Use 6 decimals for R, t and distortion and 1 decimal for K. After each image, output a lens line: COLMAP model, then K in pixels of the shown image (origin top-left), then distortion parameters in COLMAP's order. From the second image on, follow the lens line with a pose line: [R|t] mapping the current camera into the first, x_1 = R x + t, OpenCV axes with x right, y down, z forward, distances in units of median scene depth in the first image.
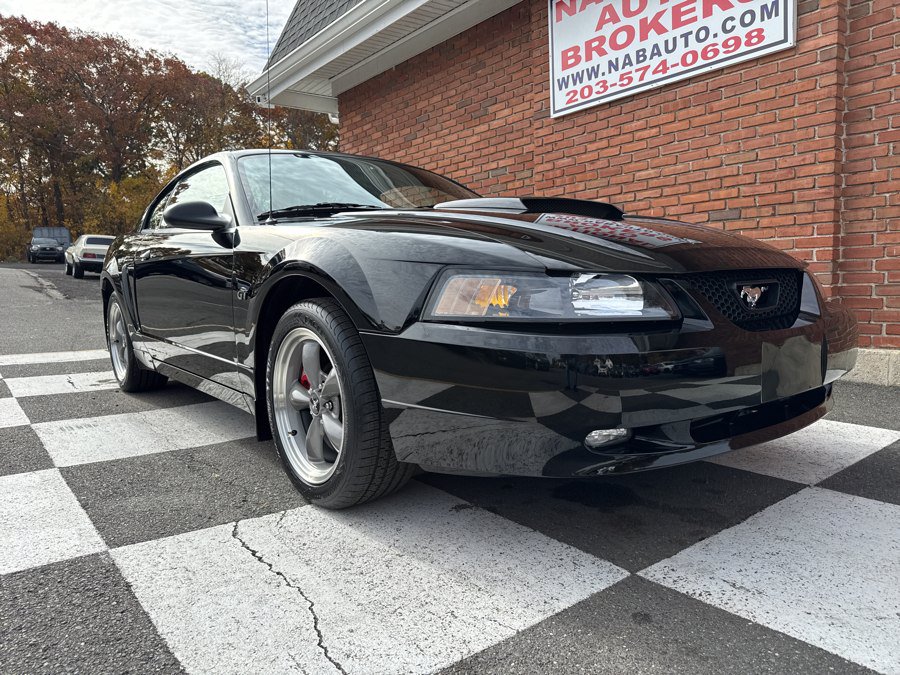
lens RADIAL K [[638.0, 0, 450.3], [0, 638.0, 340.0], [0, 0, 1]] dist [0.006111, -0.006286]
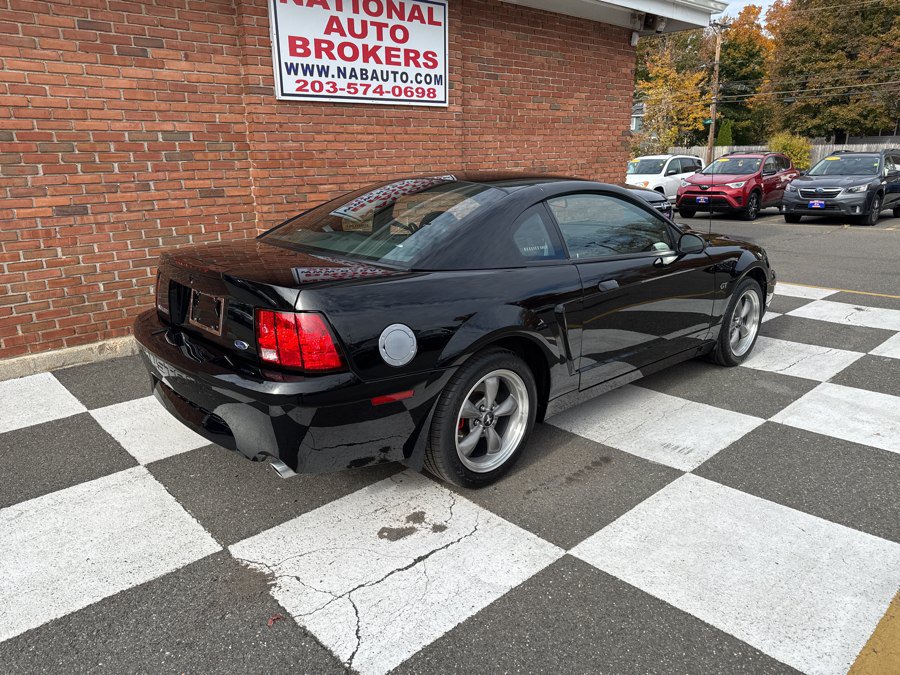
lens RADIAL K [[637.5, 0, 438.3], [0, 637.5, 340.1], [0, 0, 1]] dist [0.024026, -0.022942]
pose [[-0.069731, -0.247232, 0.966444, -1.053402], [0.112574, 0.960663, 0.253876, -0.242476], [-0.991194, 0.126499, -0.039156, 0.961444]]
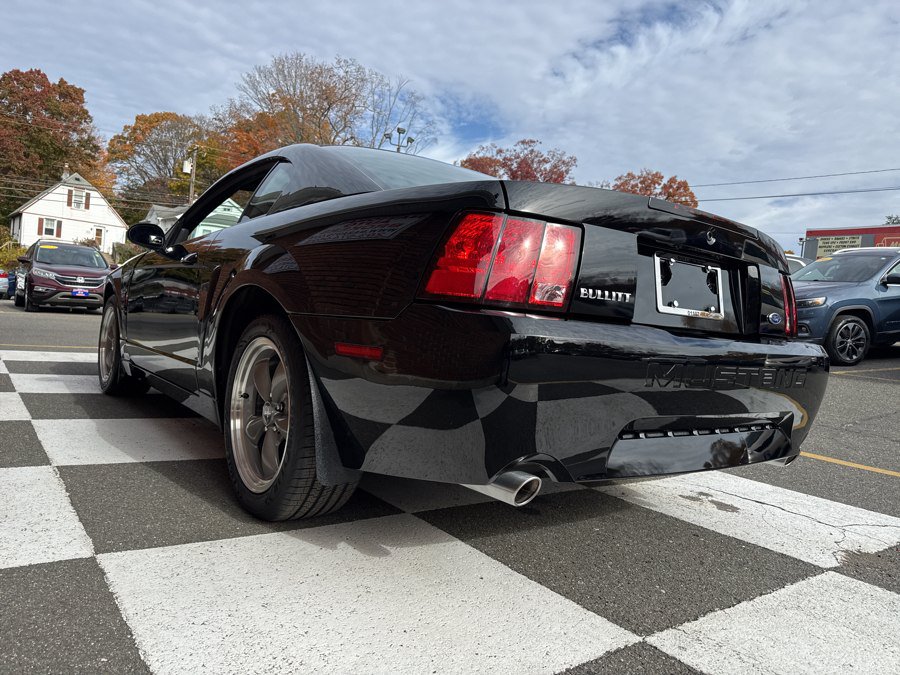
lens RADIAL K [[636.9, 0, 451.5], [0, 636.9, 339.9], [0, 0, 1]] dist [0.024420, -0.028099]
pose [[-0.997925, -0.062744, 0.014466, -0.288725], [-0.060071, 0.988088, 0.141682, -0.153955], [-0.023184, 0.140519, -0.989807, 1.565179]]
